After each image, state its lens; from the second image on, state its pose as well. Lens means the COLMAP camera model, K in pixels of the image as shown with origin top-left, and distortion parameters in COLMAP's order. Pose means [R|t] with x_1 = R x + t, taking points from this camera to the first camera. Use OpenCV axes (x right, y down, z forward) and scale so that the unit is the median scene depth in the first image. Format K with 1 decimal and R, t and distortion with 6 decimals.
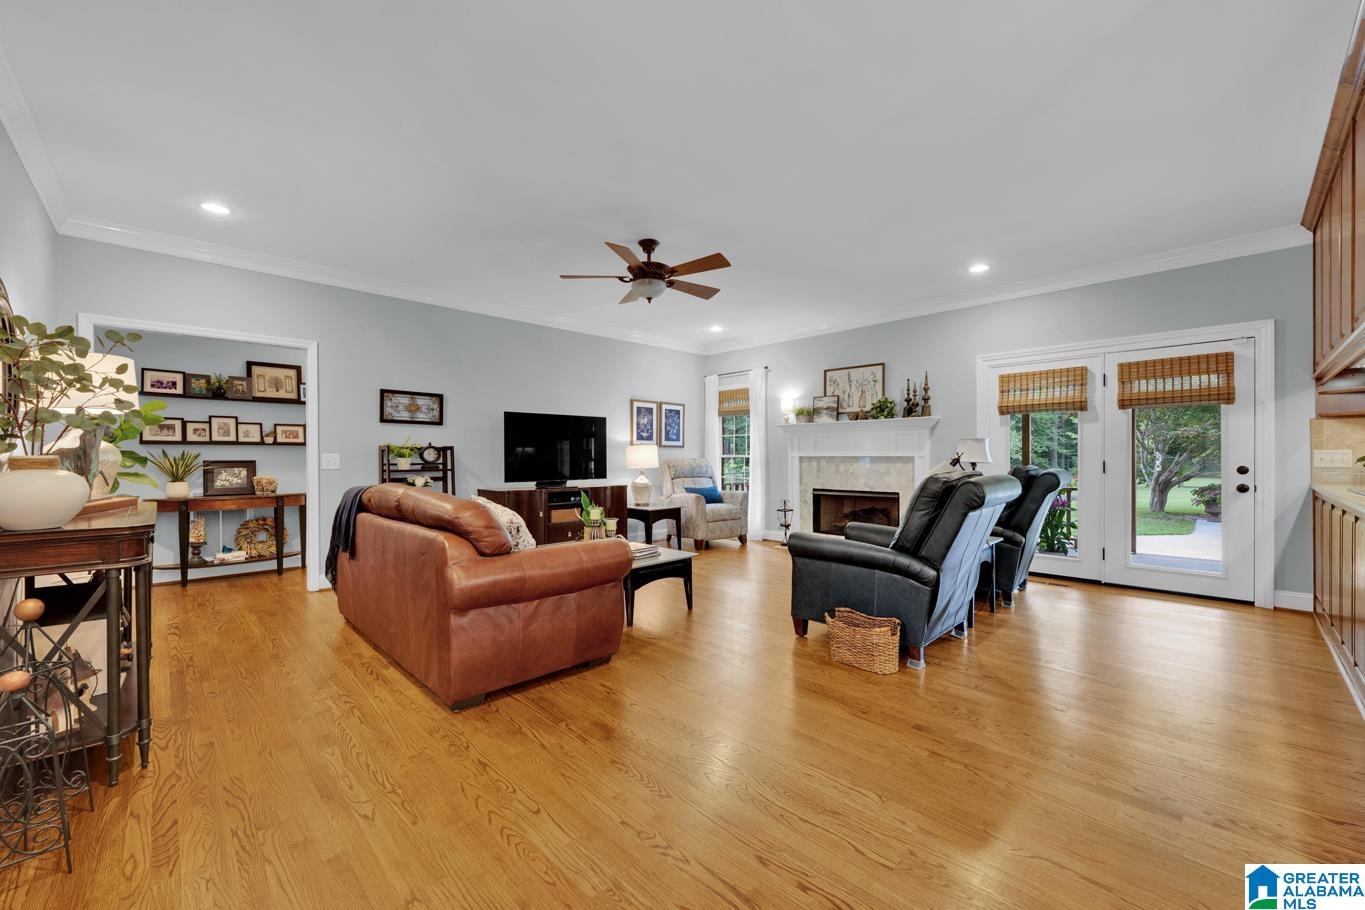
lens RADIAL K [[538.0, 0, 675.6], [0, 538.0, 458.4], [0, 0, 1]] dist [0.002899, -0.000354]
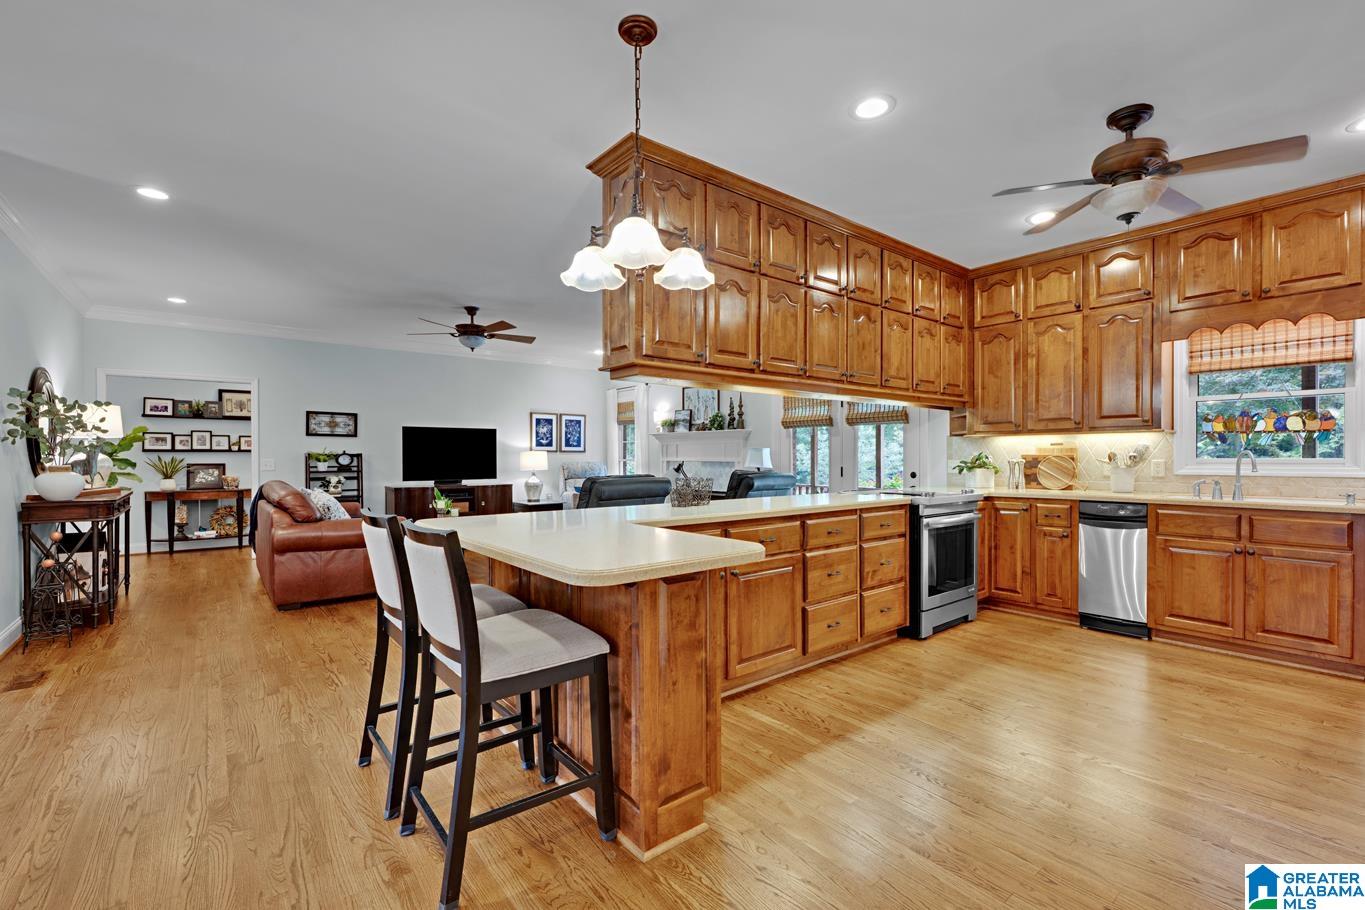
lens RADIAL K [[603.7, 0, 689.9], [0, 603.7, 455.9], [0, 0, 1]] dist [-0.000087, 0.000271]
pose [[0.995761, 0.002305, -0.091947, 0.522017], [-0.002521, 0.999994, -0.002233, -0.015061], [0.091942, 0.002455, 0.995761, -0.395576]]
